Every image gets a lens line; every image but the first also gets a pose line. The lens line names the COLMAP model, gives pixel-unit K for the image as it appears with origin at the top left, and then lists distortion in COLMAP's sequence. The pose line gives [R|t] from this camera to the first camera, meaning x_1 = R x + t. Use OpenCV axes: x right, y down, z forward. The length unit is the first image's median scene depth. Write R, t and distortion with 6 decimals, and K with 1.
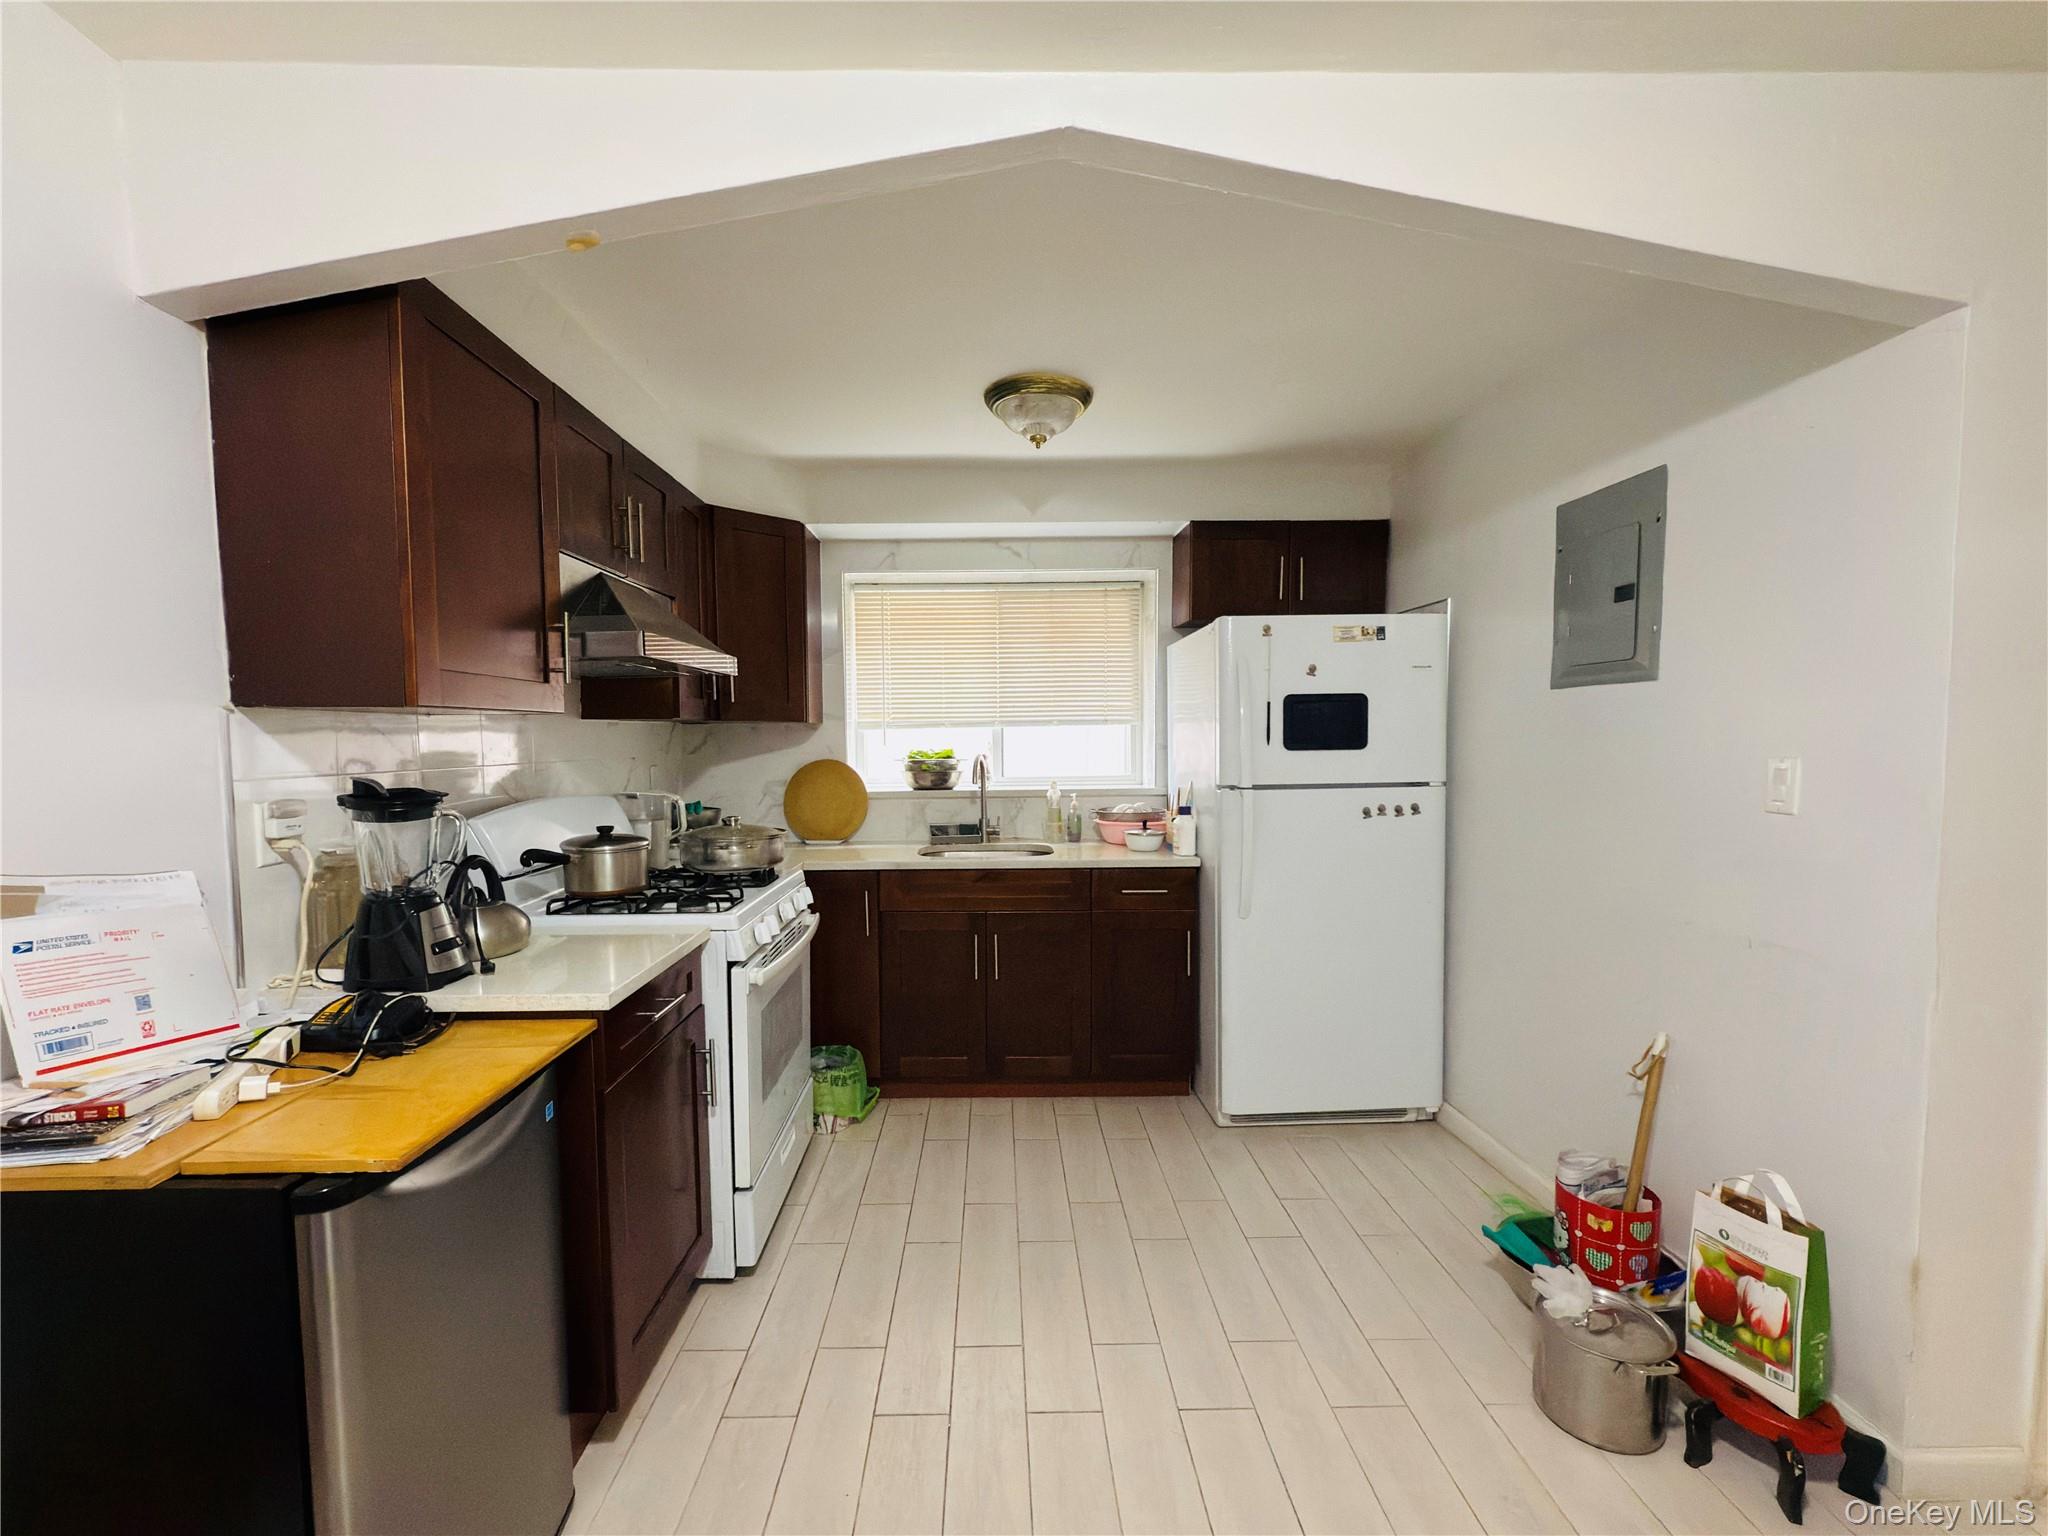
lens RADIAL K [[846.4, 0, 1004.0], [0, 846.4, 803.3], [0, 0, 1]] dist [0.000705, 0.000116]
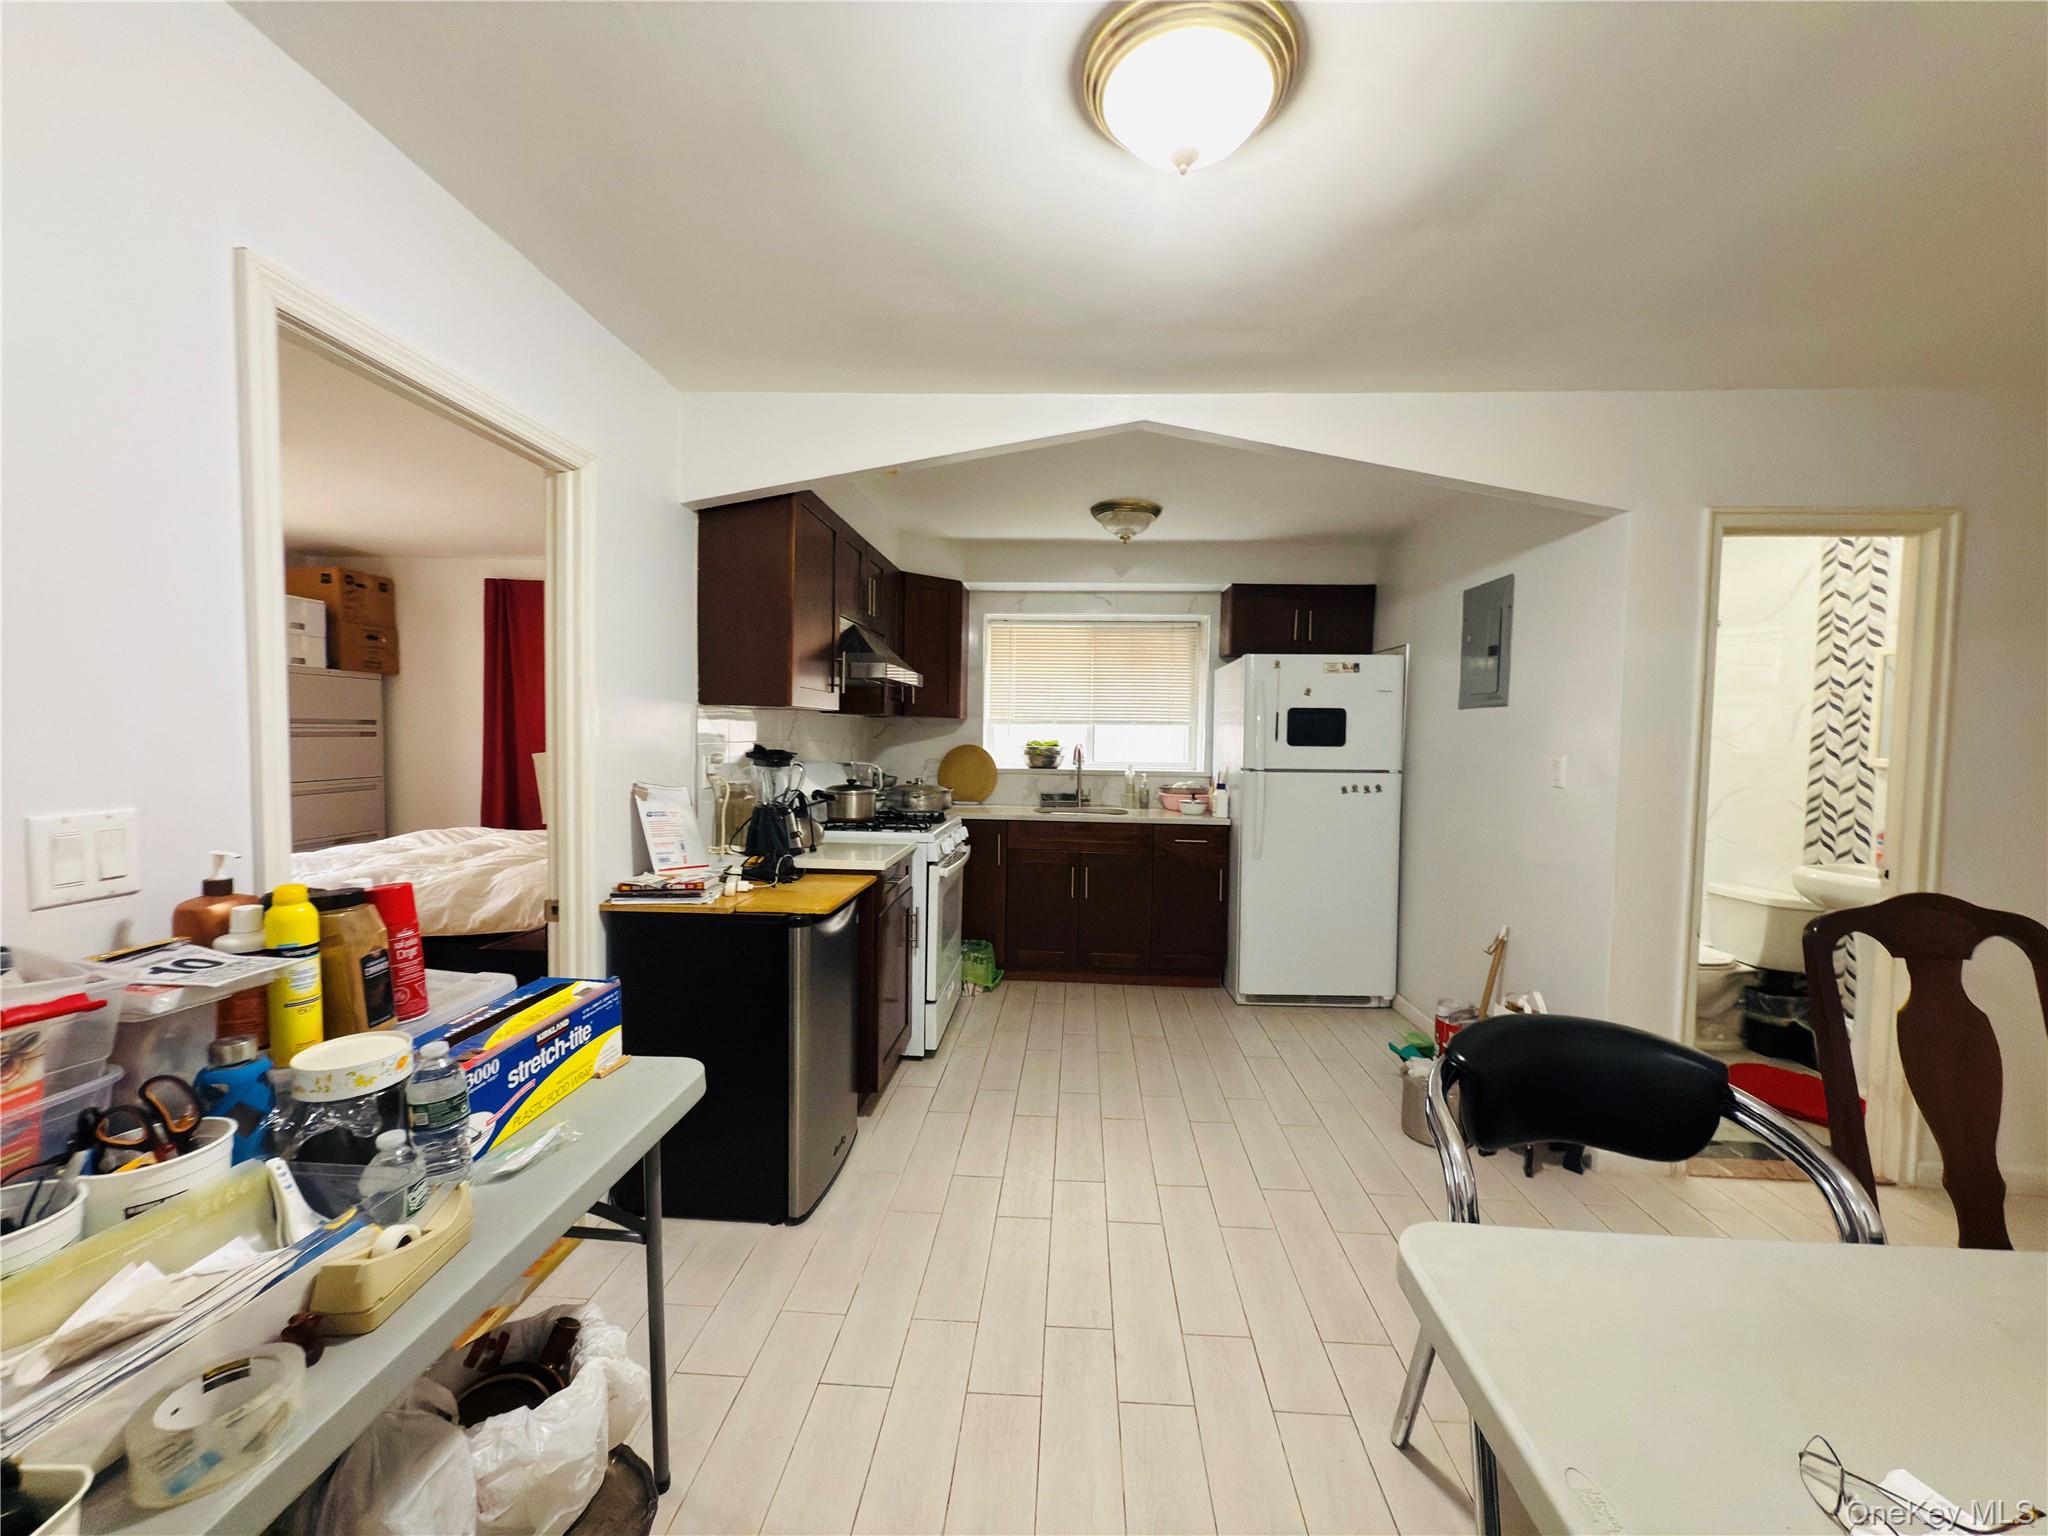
lens RADIAL K [[809.7, 0, 1032.7], [0, 809.7, 767.2], [0, 0, 1]] dist [0.001300, -0.000078]
pose [[0.997270, 0.028938, -0.067934, -0.013450], [-0.031385, 0.998886, -0.035225, 0.037369], [0.066839, 0.037261, 0.997068, -0.421135]]
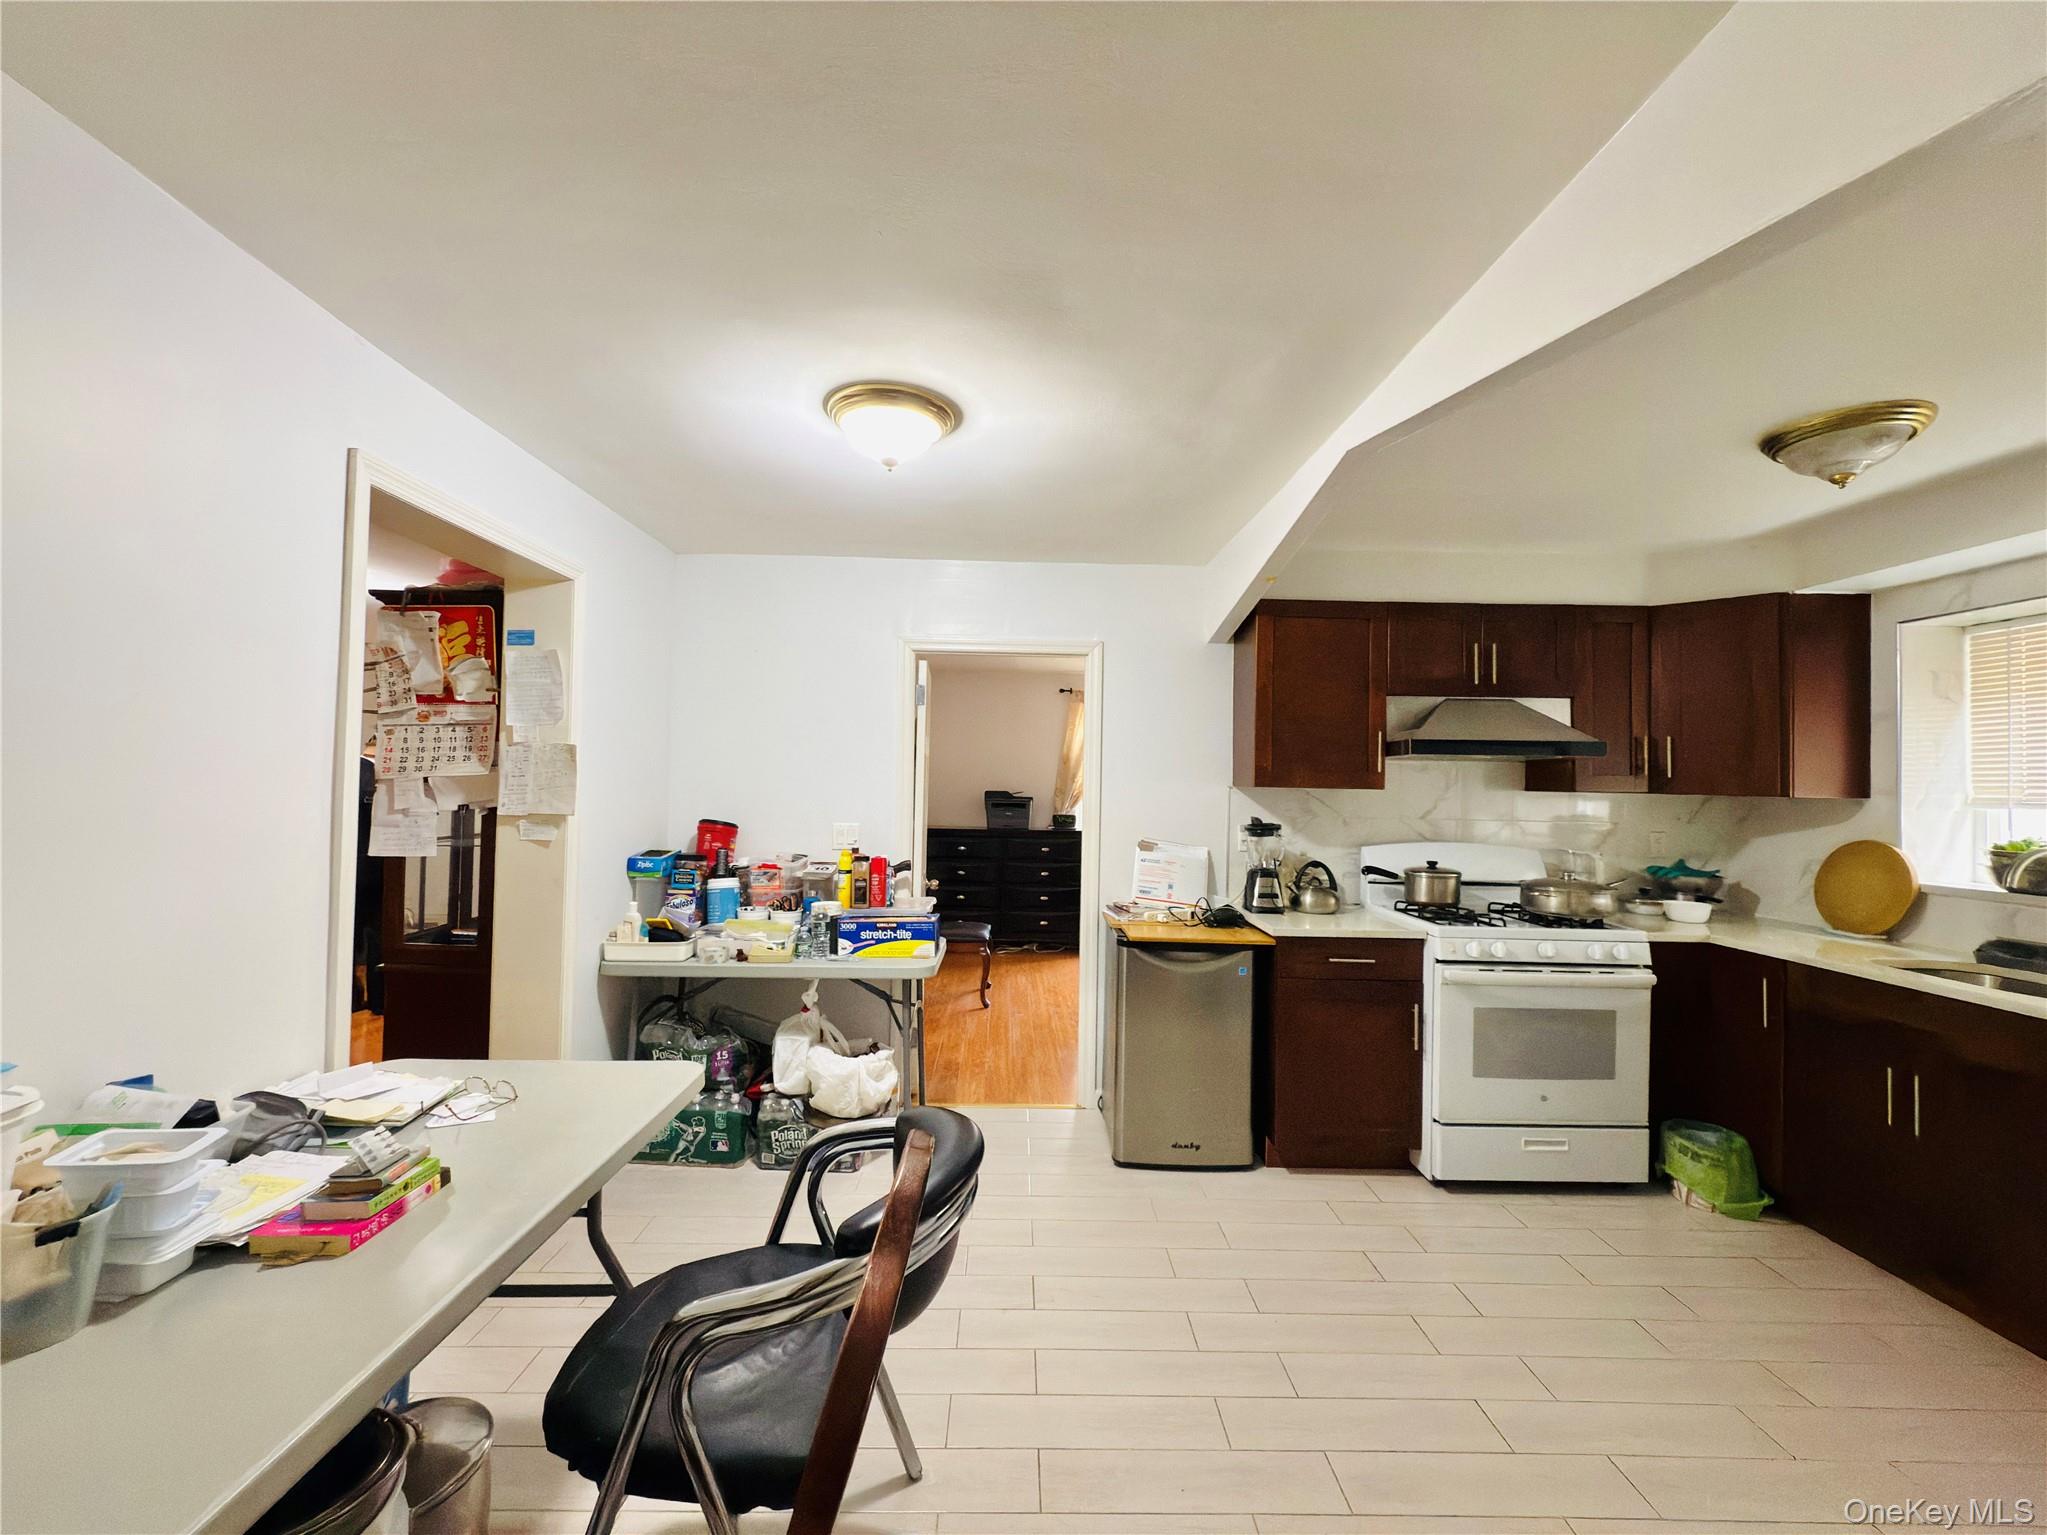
lens RADIAL K [[809.3, 0, 1032.2], [0, 809.3, 766.7], [0, 0, 1]] dist [0.001300, -0.000078]
pose [[-0.000061, -0.016392, -0.999866, 0.775899], [-0.097476, 0.995104, -0.016308, -0.037954], [0.995238, 0.097462, -0.001658, 0.176566]]
